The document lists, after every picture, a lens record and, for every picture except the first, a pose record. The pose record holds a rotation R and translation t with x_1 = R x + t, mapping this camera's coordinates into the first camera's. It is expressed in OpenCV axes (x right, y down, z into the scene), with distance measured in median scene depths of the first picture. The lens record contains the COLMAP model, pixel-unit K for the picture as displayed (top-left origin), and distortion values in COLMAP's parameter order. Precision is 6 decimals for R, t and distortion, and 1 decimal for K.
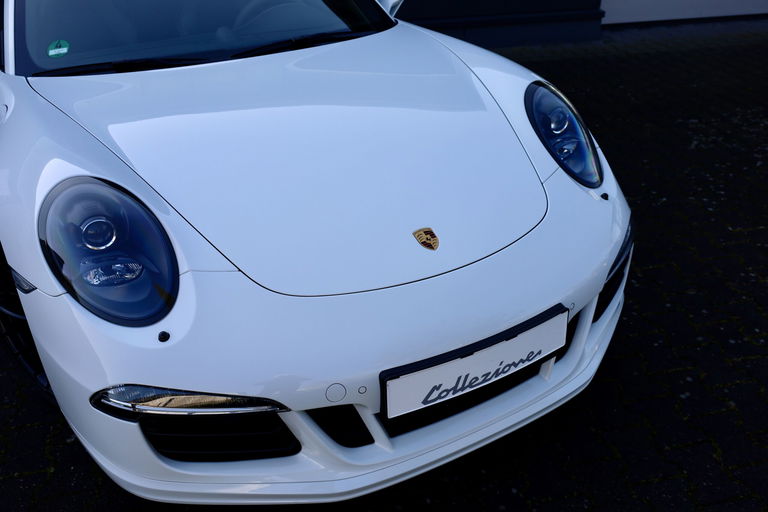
lens RADIAL K [[720.1, 0, 384.2], [0, 720.1, 260.4], [0, 0, 1]] dist [0.016862, 0.000000]
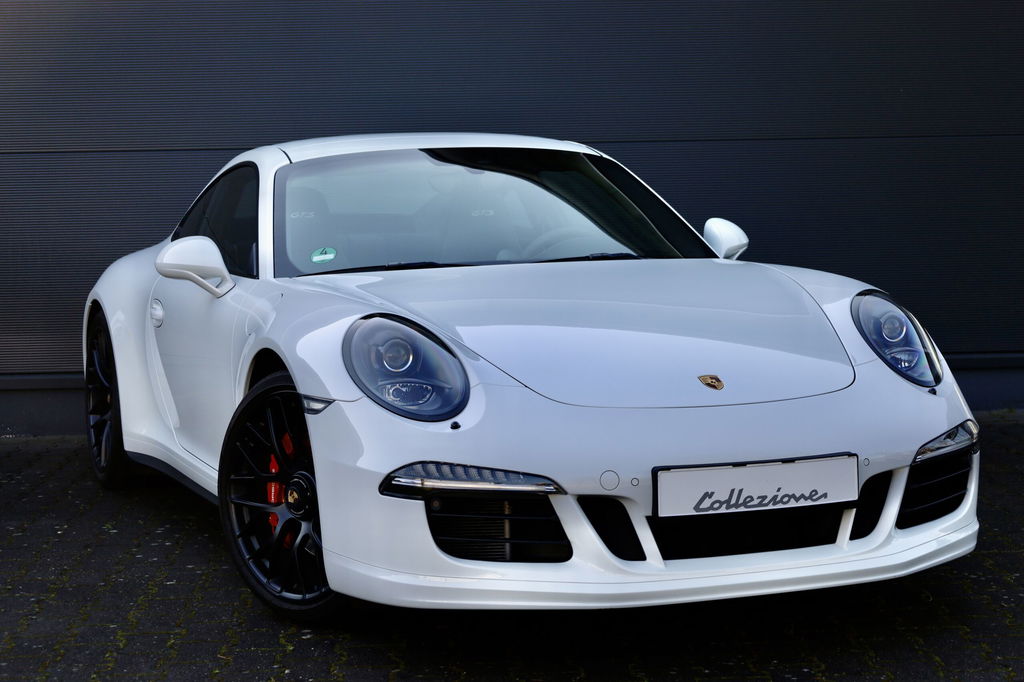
lens RADIAL K [[2017.3, 0, 516.2], [0, 2017.3, 343.4], [0, 0, 1]] dist [0.068076, 0.000000]
pose [[0.987561, 0.020265, -0.155925, 0.237981], [-0.081510, 0.913991, -0.397462, 1.104608], [0.134460, 0.405228, 0.904274, -1.655487]]
